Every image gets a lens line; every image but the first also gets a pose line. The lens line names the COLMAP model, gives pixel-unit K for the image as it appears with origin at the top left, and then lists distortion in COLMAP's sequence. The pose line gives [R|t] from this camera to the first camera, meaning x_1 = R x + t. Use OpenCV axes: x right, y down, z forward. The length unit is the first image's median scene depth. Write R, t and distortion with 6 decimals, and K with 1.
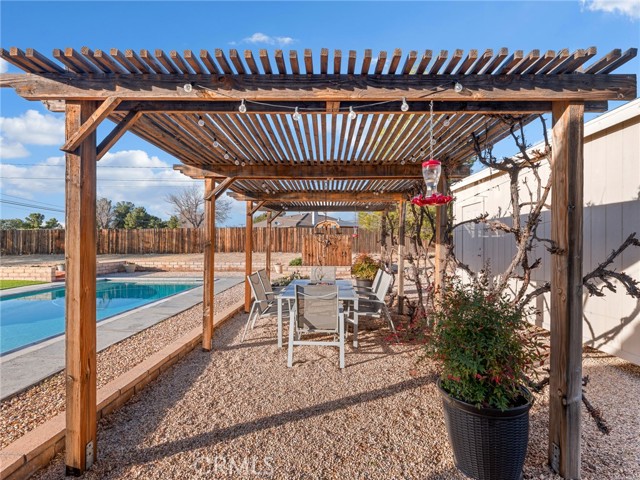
lens RADIAL K [[311.3, 0, 318.6], [0, 311.3, 244.8], [0, 0, 1]] dist [0.010051, 0.000113]
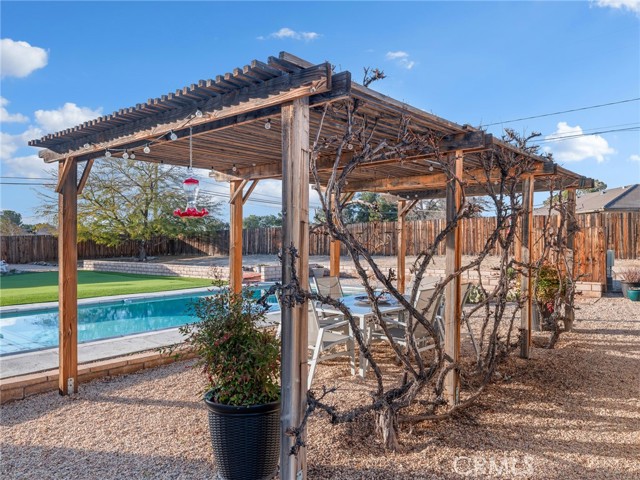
lens RADIAL K [[485.2, 0, 320.0], [0, 485.2, 240.0], [0, 0, 1]] dist [-0.002157, -0.000233]
pose [[0.778786, -0.005830, -0.627263, 0.149877], [0.001975, 0.999975, -0.006842, -0.002630], [0.627287, 0.004090, 0.778778, -0.007700]]
